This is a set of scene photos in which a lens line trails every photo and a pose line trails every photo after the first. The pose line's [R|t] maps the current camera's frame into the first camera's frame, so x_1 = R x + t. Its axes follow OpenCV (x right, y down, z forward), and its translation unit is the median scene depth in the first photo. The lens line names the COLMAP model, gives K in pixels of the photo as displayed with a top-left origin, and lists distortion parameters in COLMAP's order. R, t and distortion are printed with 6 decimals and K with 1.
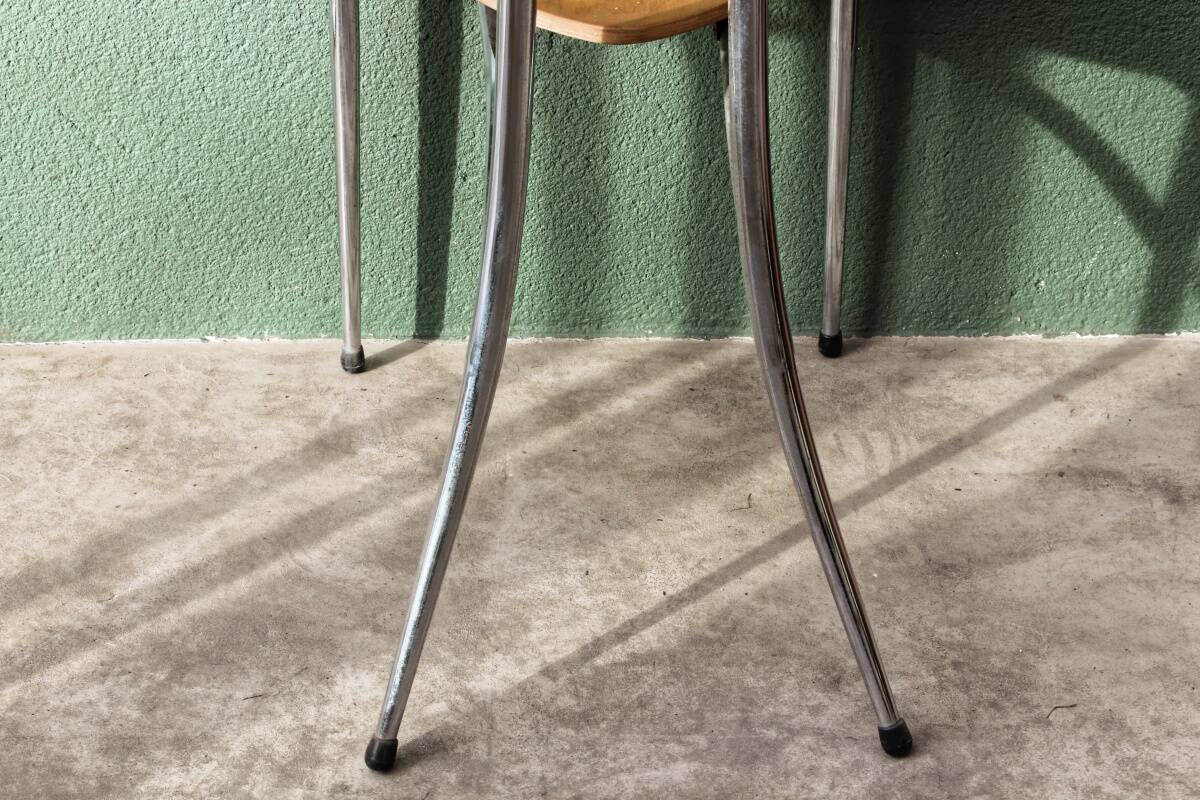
lens RADIAL K [[2541.3, 0, 583.0], [0, 2541.3, 432.2], [0, 0, 1]] dist [0.035322, -0.056785]
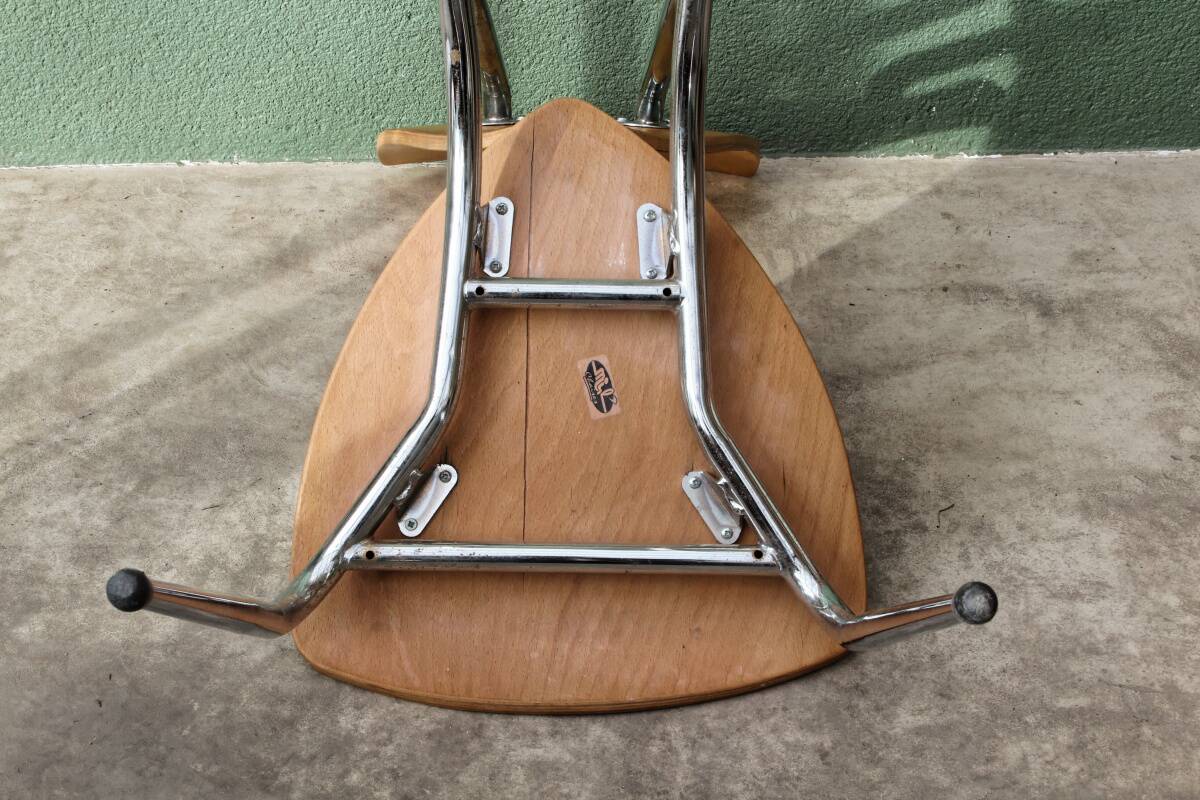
lens RADIAL K [[2074.0, 0, 586.0], [0, 2074.0, 424.6], [0, 0, 1]] dist [0.021058, 0.002733]
pose [[0.999987, -0.005066, 0.000772, 0.029068], [0.004928, 0.991910, 0.126846, -0.039774], [-0.001408, -0.126840, 0.991922, 0.090095]]
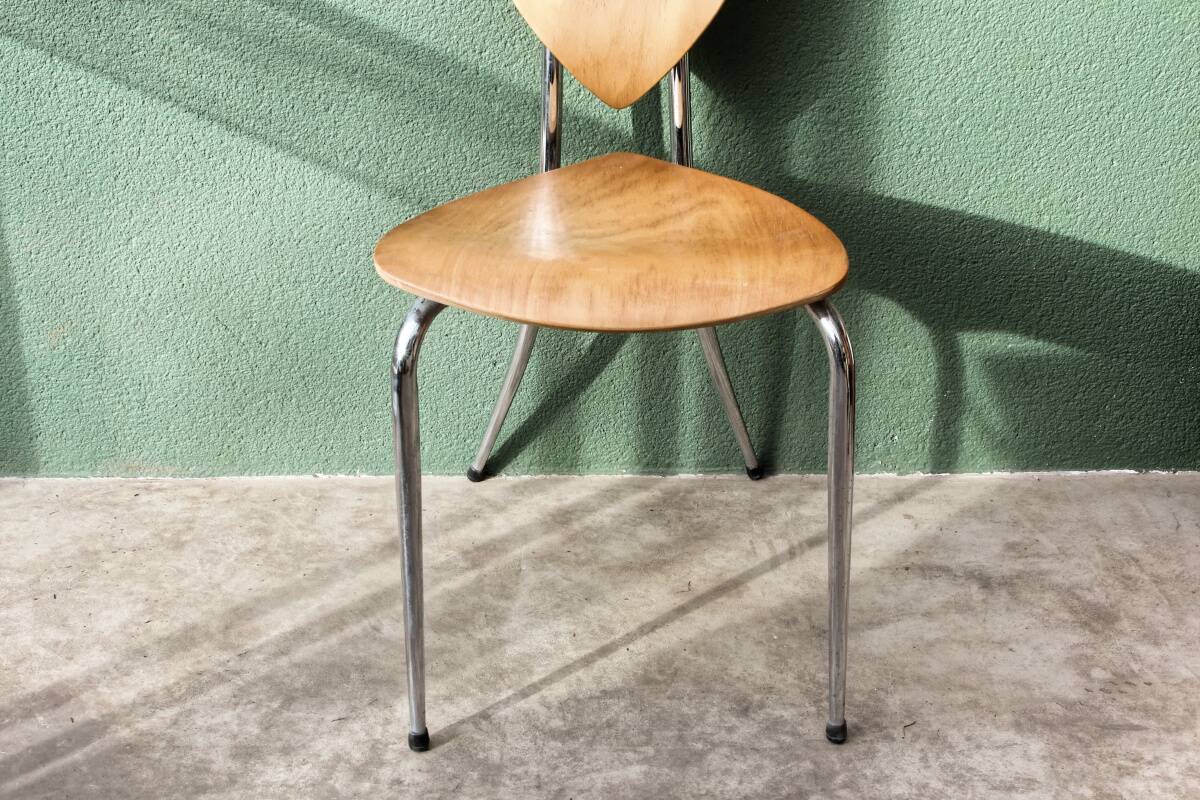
lens RADIAL K [[1804.6, 0, 588.9], [0, 1804.6, 420.6], [0, 0, 1]] dist [0.022218, 0.024369]
pose [[0.999893, 0.000741, -0.014578, 0.022748], [-0.001905, 0.996793, -0.079995, 0.014877], [0.014472, 0.080014, 0.996689, -0.023907]]
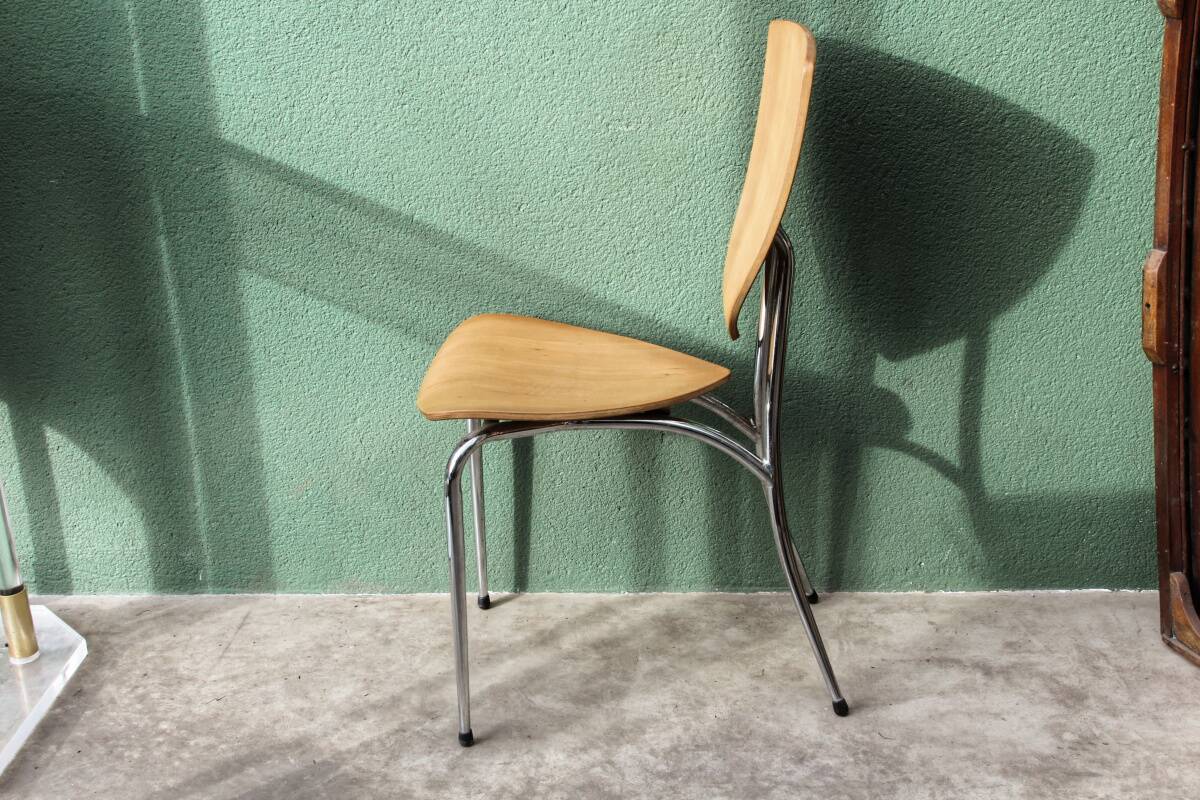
lens RADIAL K [[1591.0, 0, 590.2], [0, 1591.0, 416.4], [0, 0, 1]] dist [0.010407, 0.025741]
pose [[0.995508, -0.008371, -0.094305, 0.048702], [-0.008955, 0.983293, -0.181807, 0.054643], [0.094251, 0.181835, 0.978802, -0.220636]]
